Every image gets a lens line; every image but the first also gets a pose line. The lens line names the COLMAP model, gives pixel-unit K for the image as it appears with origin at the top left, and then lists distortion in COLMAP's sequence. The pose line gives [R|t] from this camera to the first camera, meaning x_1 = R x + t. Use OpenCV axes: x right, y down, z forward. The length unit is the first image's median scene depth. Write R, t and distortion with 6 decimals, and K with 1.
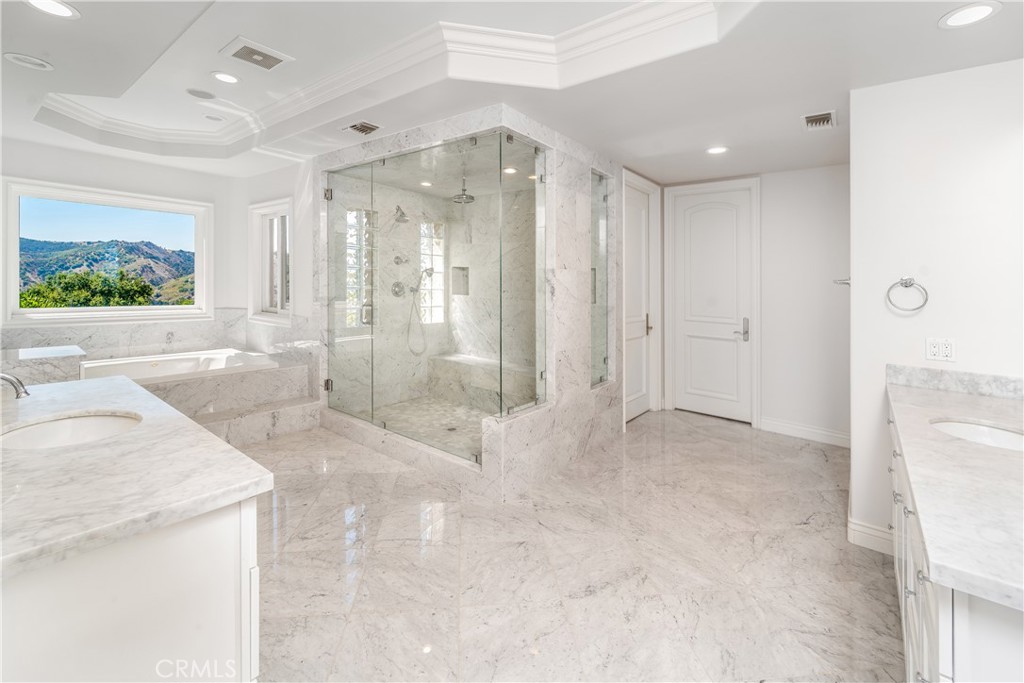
lens RADIAL K [[443.3, 0, 510.0], [0, 443.3, 288.0], [0, 0, 1]] dist [-0.001025, -0.000127]
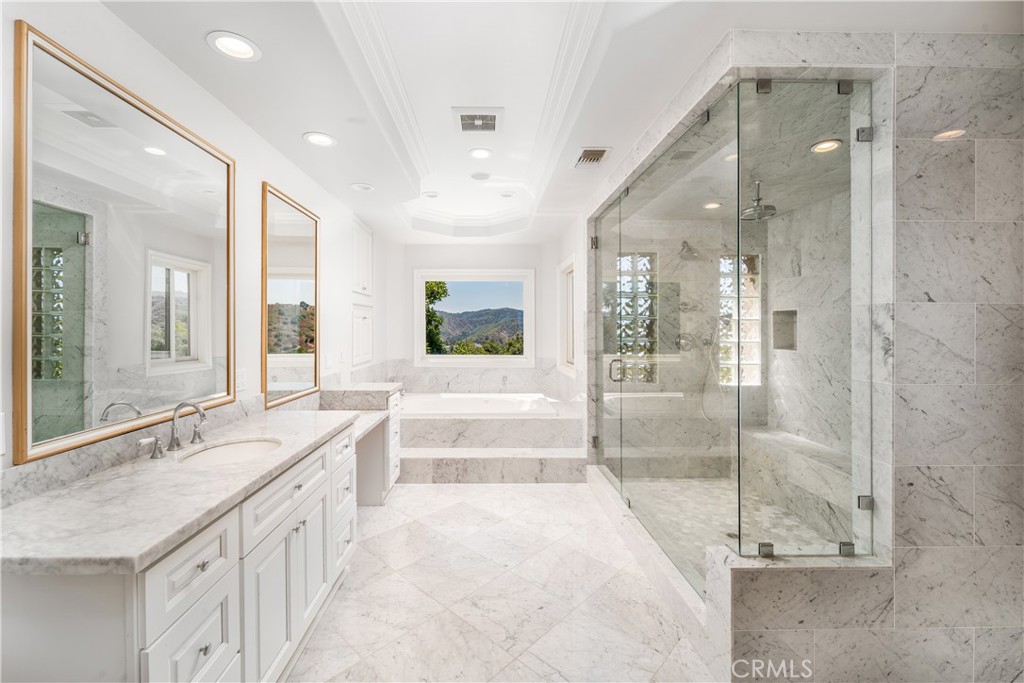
lens RADIAL K [[415.6, 0, 484.9], [0, 415.6, 342.7], [0, 0, 1]] dist [-0.000656, -0.000263]
pose [[0.627974, 0.001287, -0.778233, 0.117252], [0.003879, 0.999981, 0.004784, -0.001156], [0.778224, -0.006024, 0.627957, 0.217856]]
